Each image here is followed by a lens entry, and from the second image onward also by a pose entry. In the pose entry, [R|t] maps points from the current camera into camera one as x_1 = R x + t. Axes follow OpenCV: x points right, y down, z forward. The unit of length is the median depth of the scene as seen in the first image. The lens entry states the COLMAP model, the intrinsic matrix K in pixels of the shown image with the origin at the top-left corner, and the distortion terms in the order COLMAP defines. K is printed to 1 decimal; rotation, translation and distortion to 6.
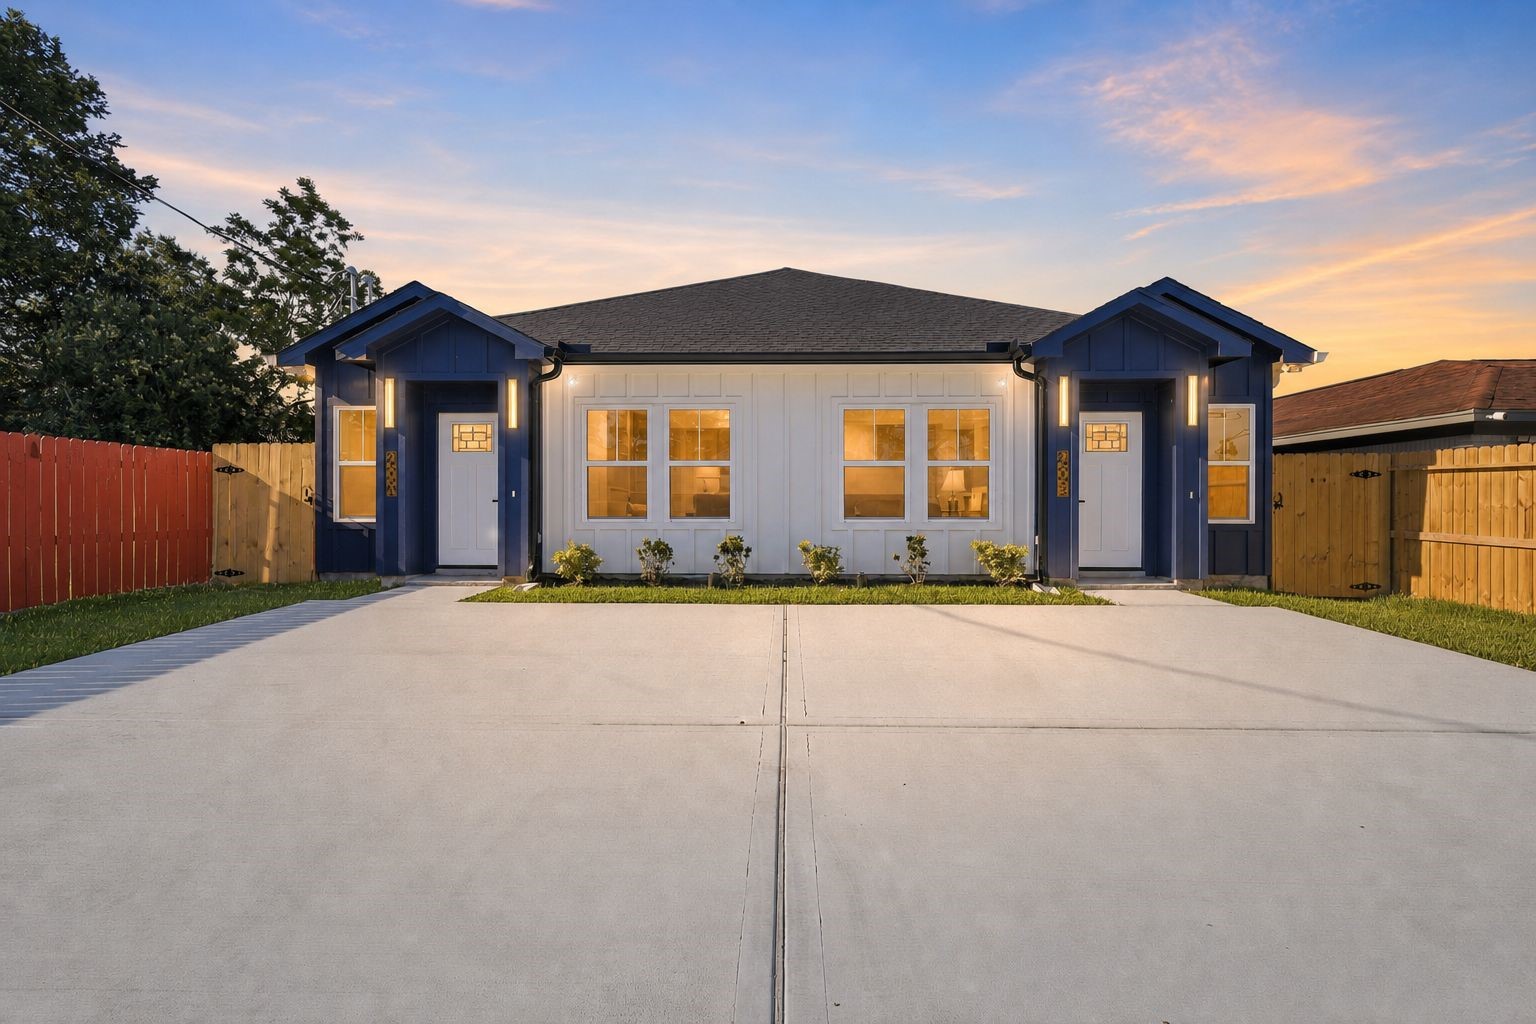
lens RADIAL K [[721.8, 0, 765.6], [0, 721.8, 496.9], [0, 0, 1]] dist [-0.000344, 0.001066]
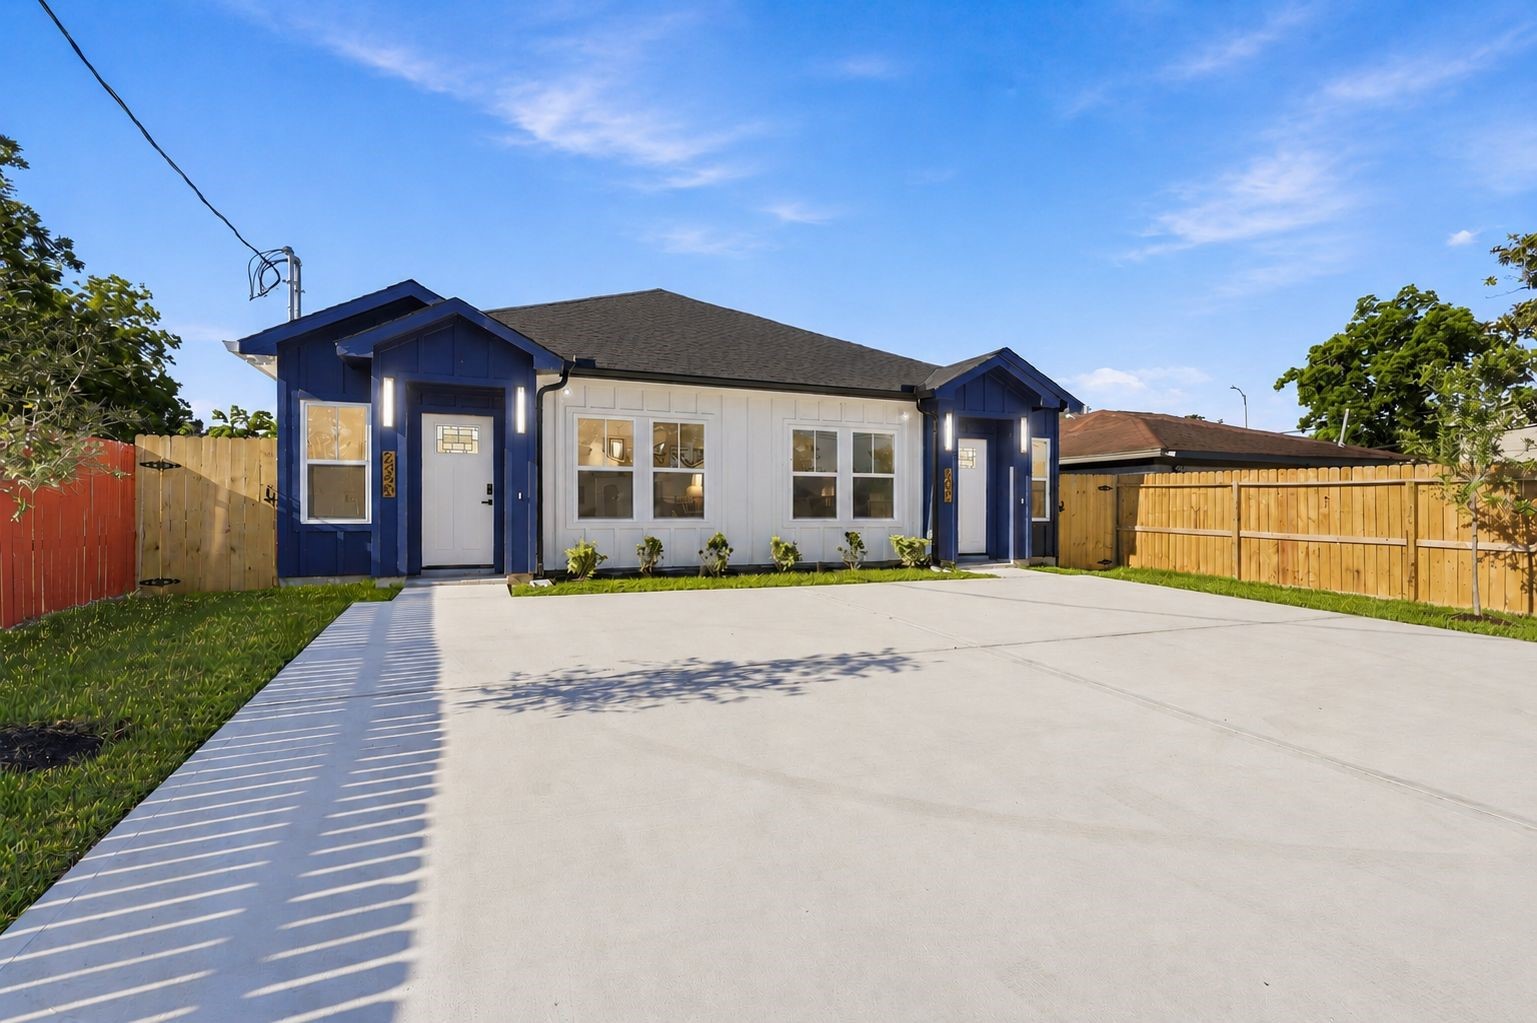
lens RADIAL K [[722.3, 0, 771.8], [0, 722.3, 510.6], [0, 0, 1]] dist [-0.000344, 0.001066]
pose [[0.914983, 0.001625, 0.403489, -0.438408], [-0.006303, 0.999927, 0.010266, 0.004586], [-0.403443, -0.011936, 0.914927, -0.112700]]
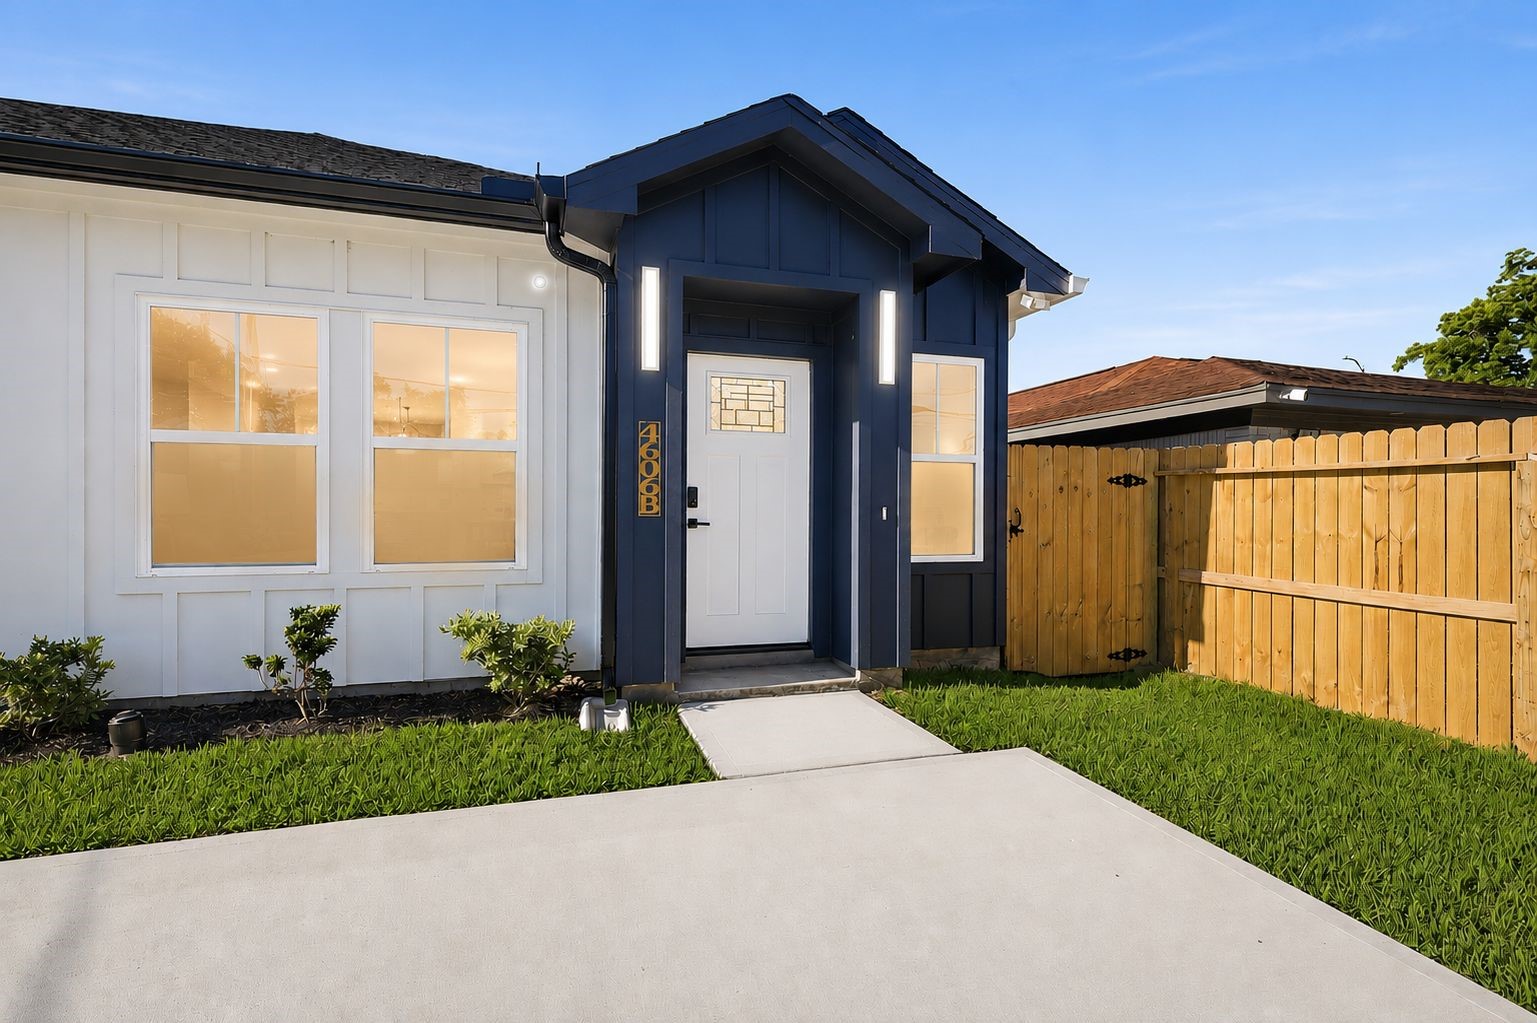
lens RADIAL K [[722.3, 0, 771.0], [0, 722.3, 513.8], [0, 0, 1]] dist [-0.000344, 0.001066]
pose [[0.946454, 0.002240, 0.322832, 0.328968], [-0.005478, 0.999943, 0.009121, -0.006126], [-0.322793, -0.010401, 0.946412, 0.505982]]
